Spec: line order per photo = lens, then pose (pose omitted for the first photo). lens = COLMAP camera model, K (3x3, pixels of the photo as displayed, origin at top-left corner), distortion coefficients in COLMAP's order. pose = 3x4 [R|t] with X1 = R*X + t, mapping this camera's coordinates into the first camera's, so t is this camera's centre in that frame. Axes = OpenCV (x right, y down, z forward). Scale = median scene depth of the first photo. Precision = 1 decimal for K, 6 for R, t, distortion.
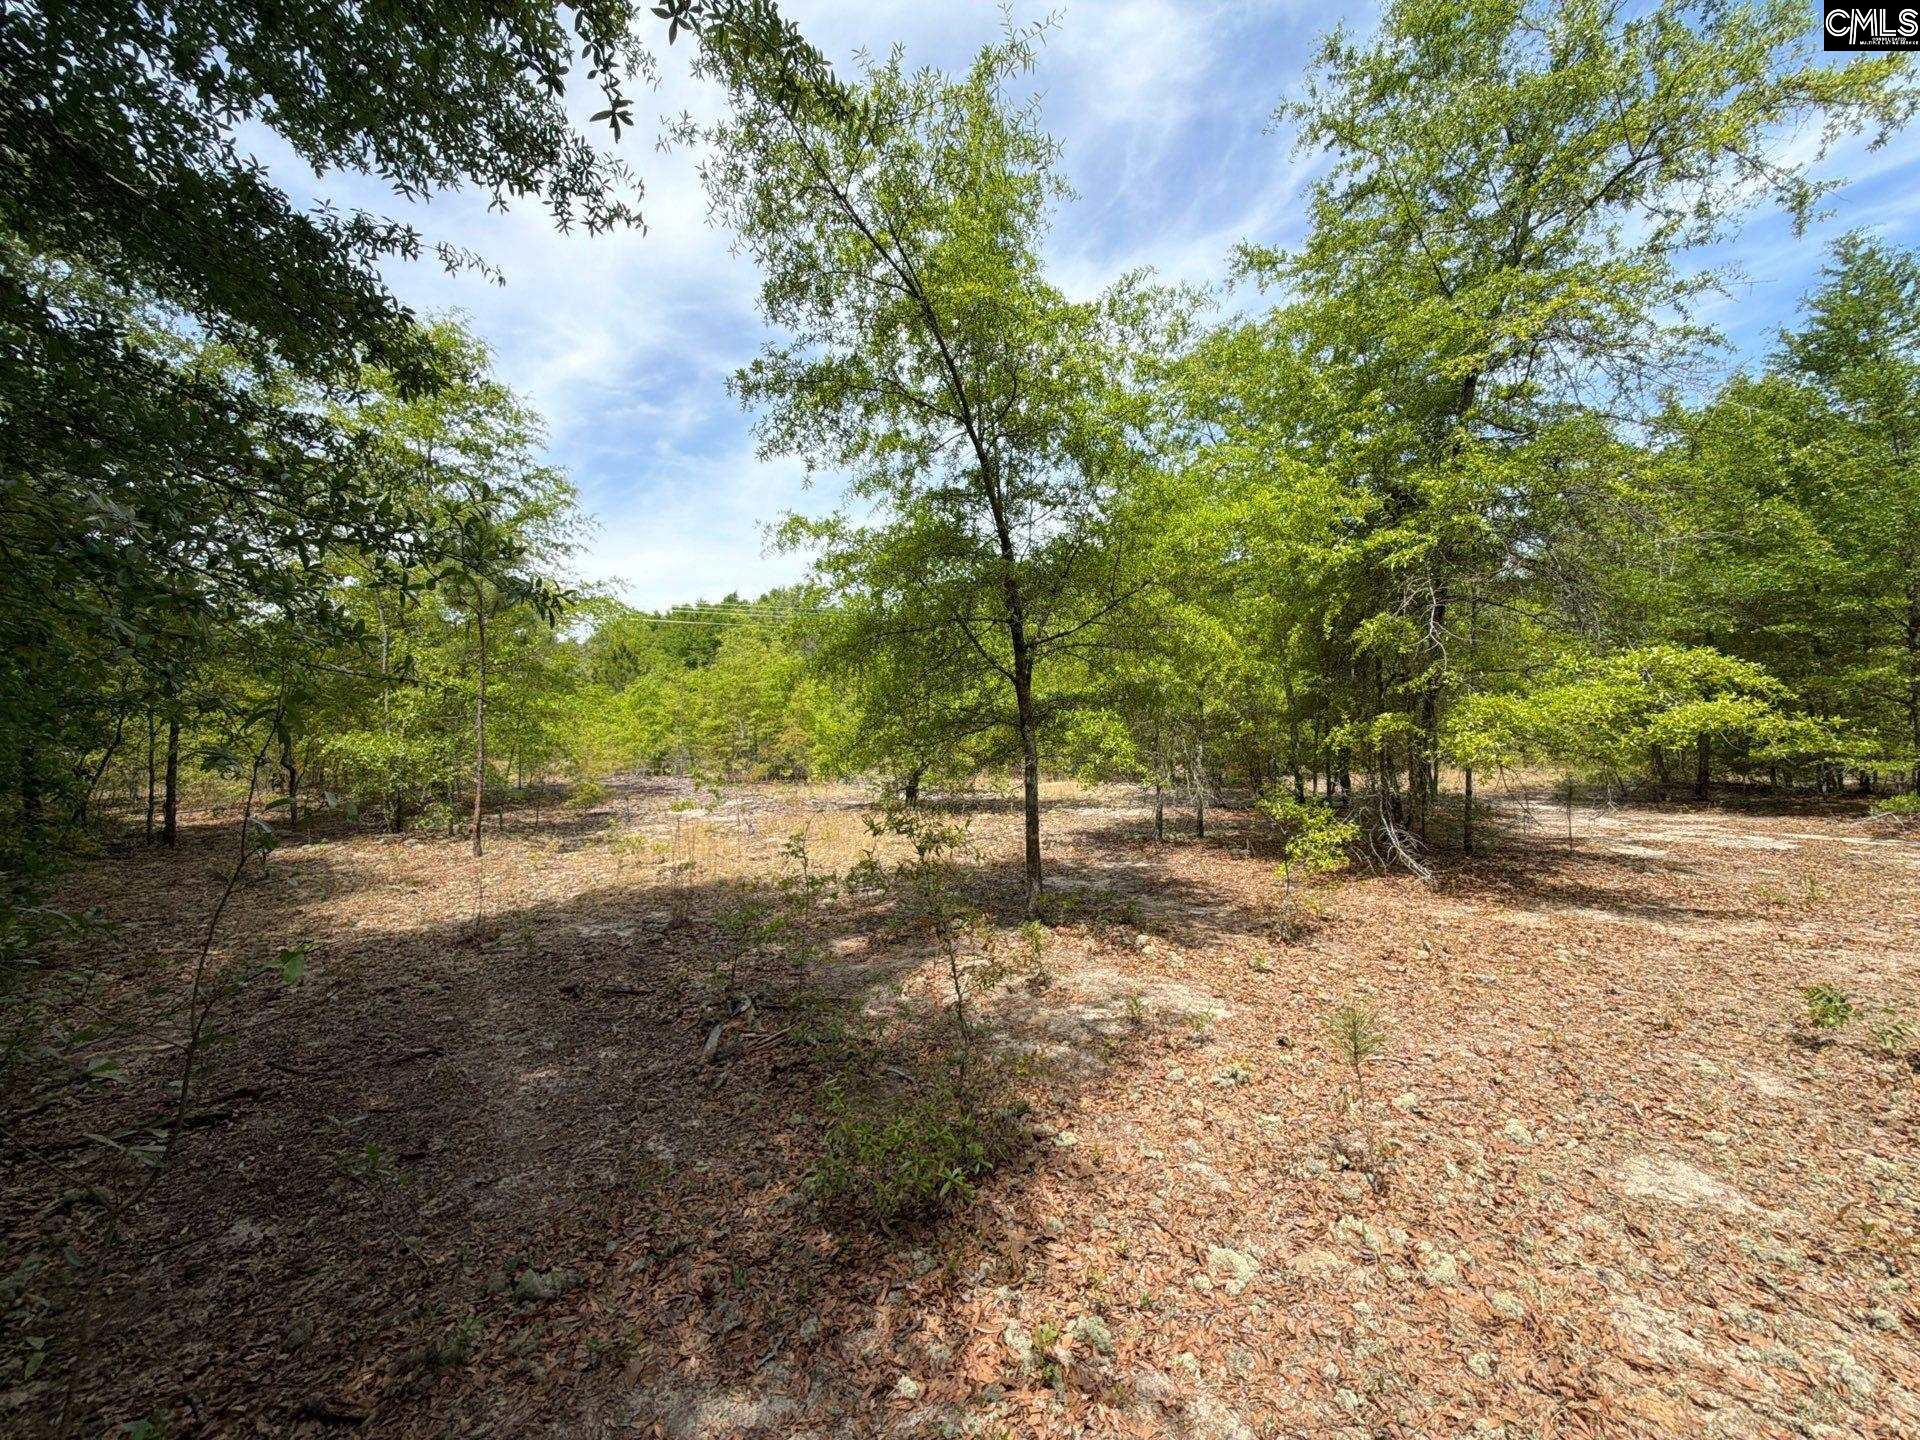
lens RADIAL K [[762.1, 0, 959.8], [0, 762.1, 716.7], [0, 0, 1]] dist [0.001867, -0.000423]
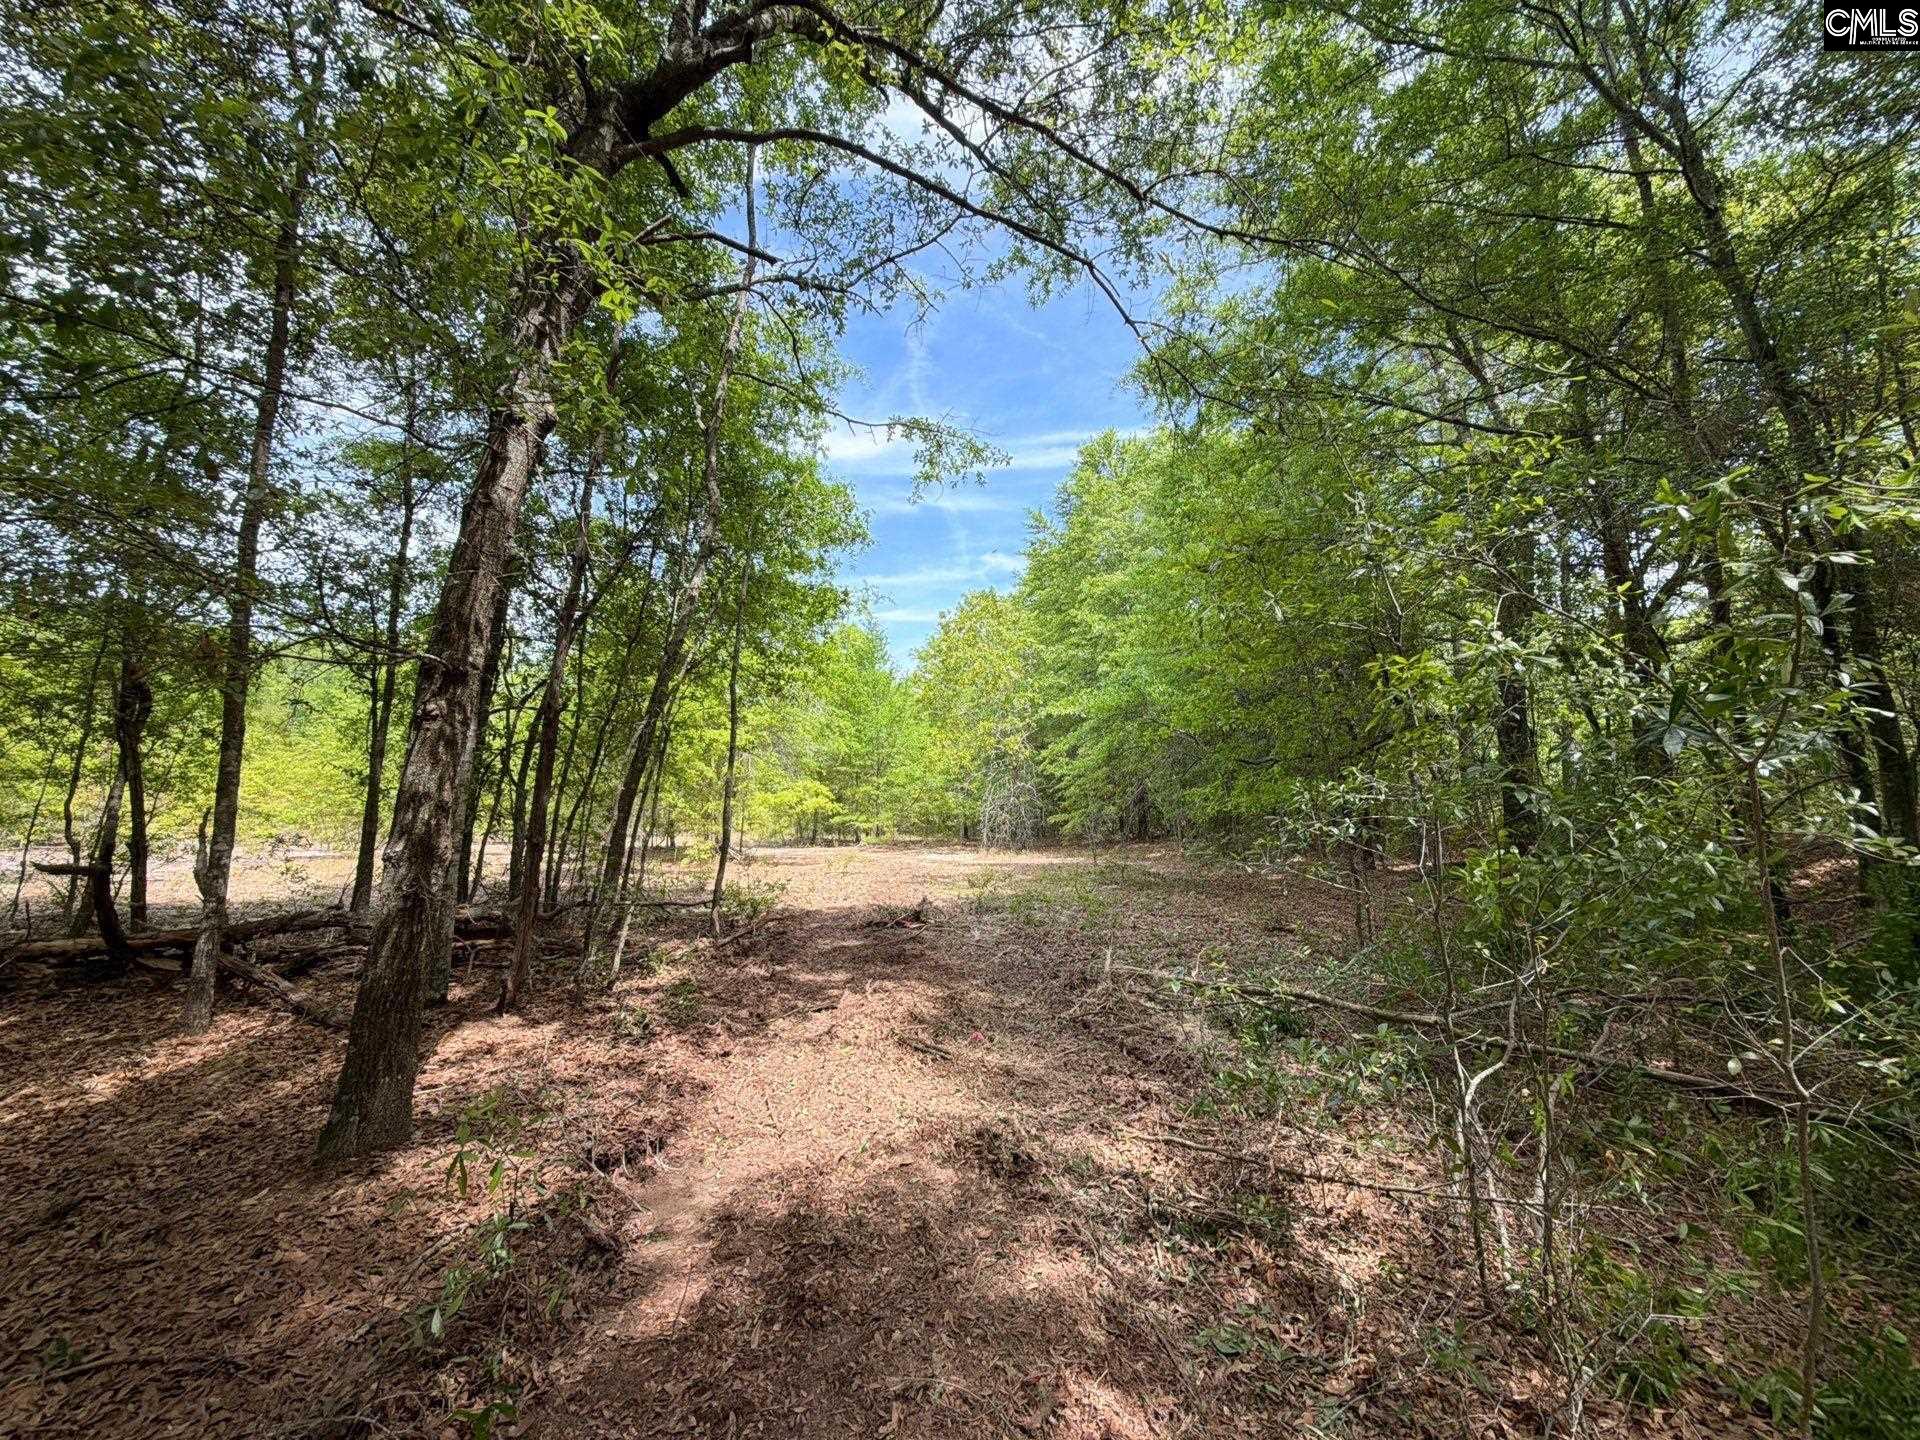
lens RADIAL K [[762.1, 0, 959.8], [0, 762.1, 716.7], [0, 0, 1]] dist [0.001867, -0.000423]
pose [[0.576570, 0.125953, 0.807281, -1.149001], [-0.041638, 0.991292, -0.124923, 0.014035], [-0.815986, 0.038413, 0.576794, -1.193528]]
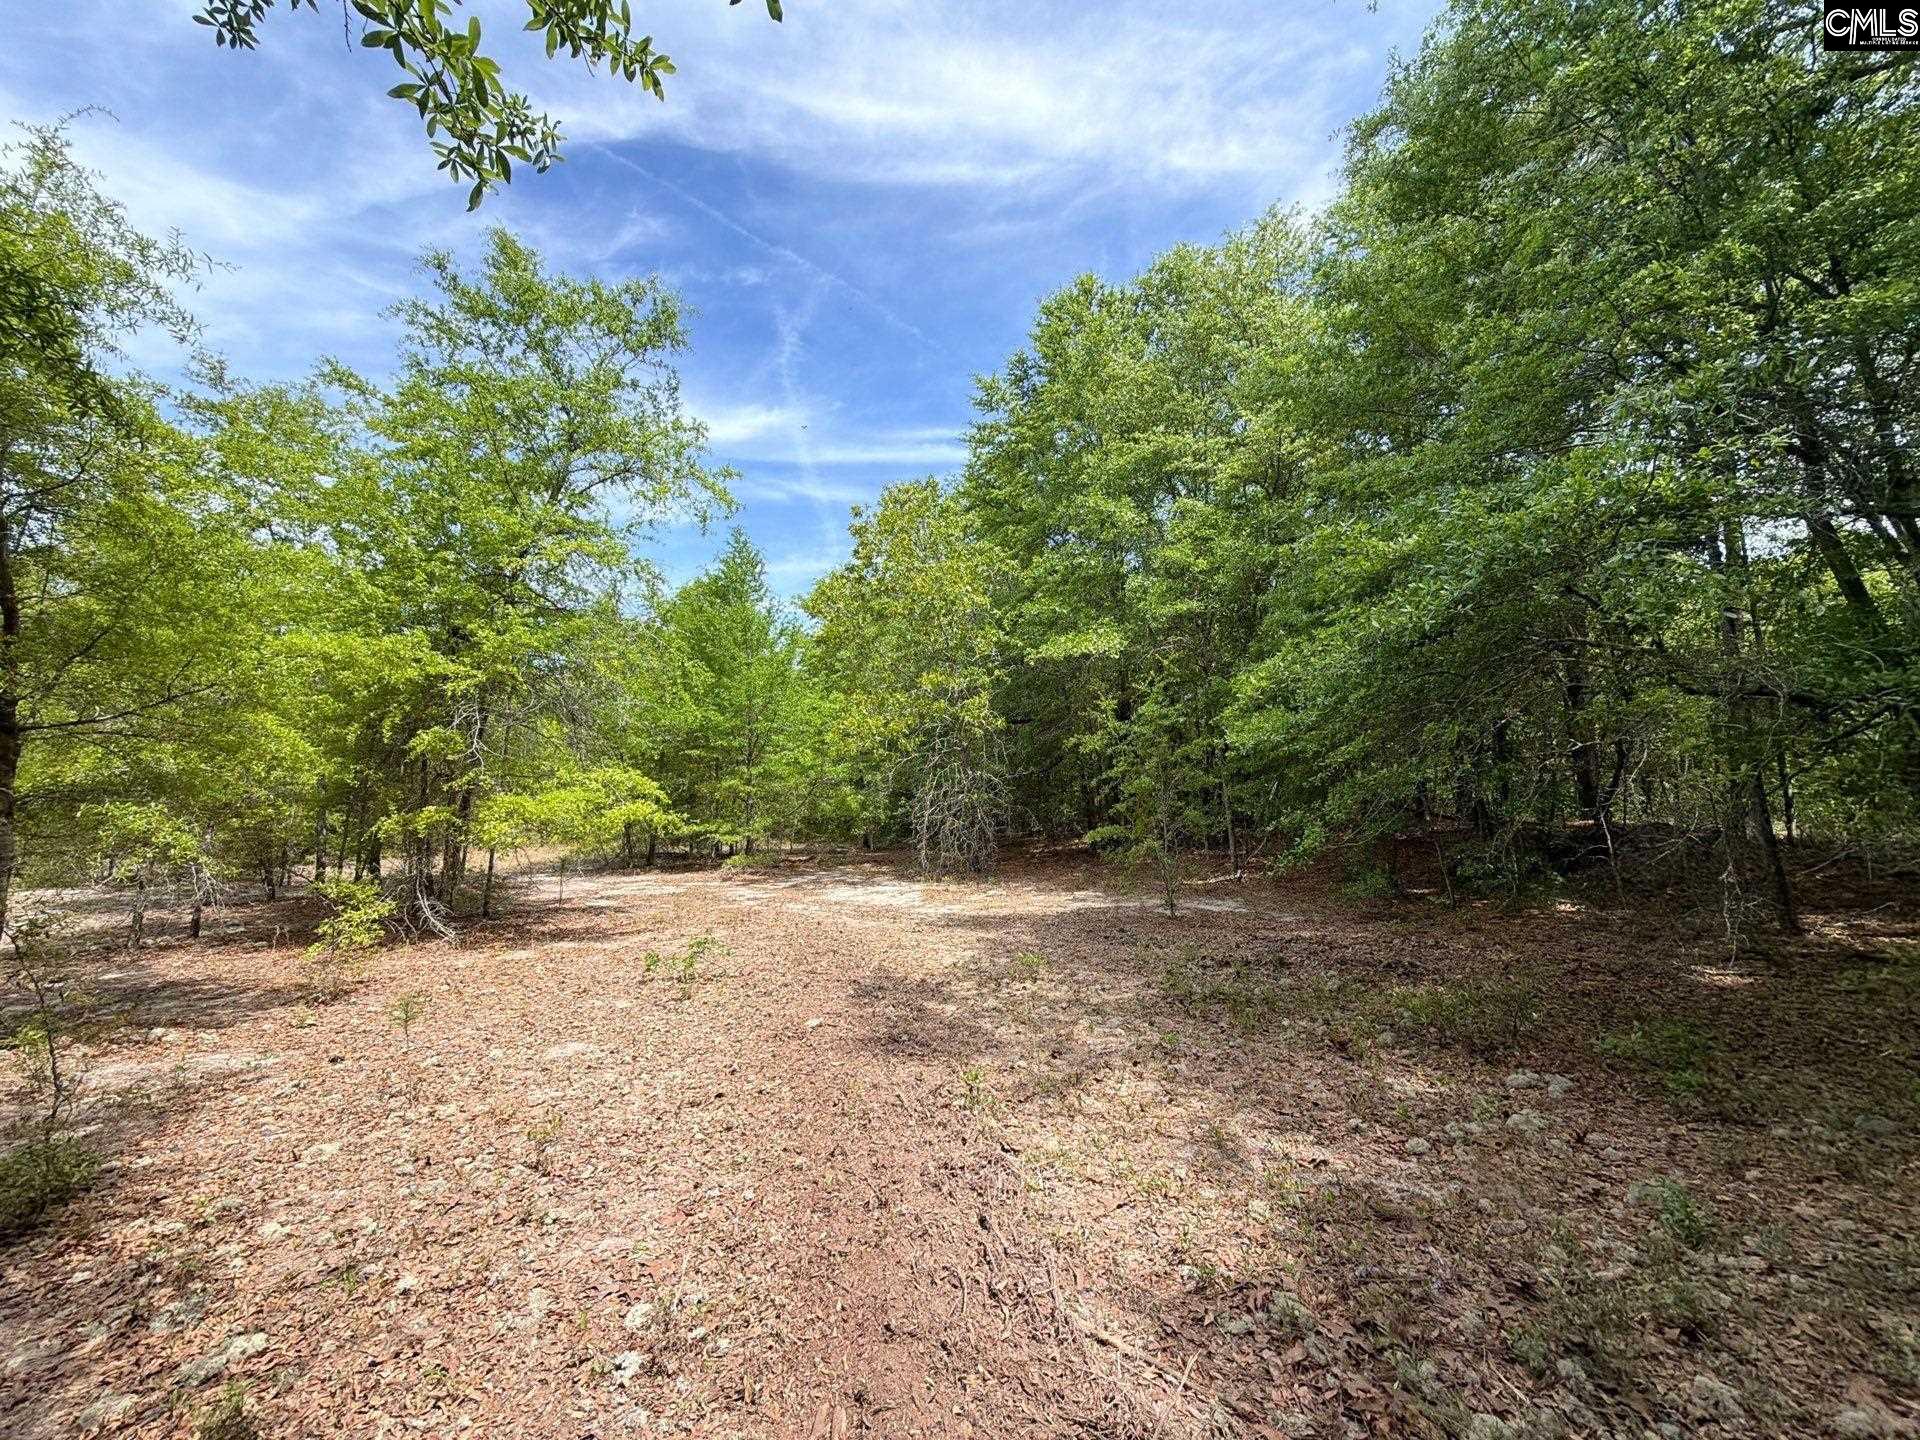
lens RADIAL K [[762.1, 0, 959.8], [0, 762.1, 716.7], [0, 0, 1]] dist [0.001867, -0.000423]
pose [[0.427738, 0.118607, 0.896088, -0.202055], [-0.022669, 0.992450, -0.120540, -0.019014], [-0.903619, 0.031246, 0.427197, -0.311898]]
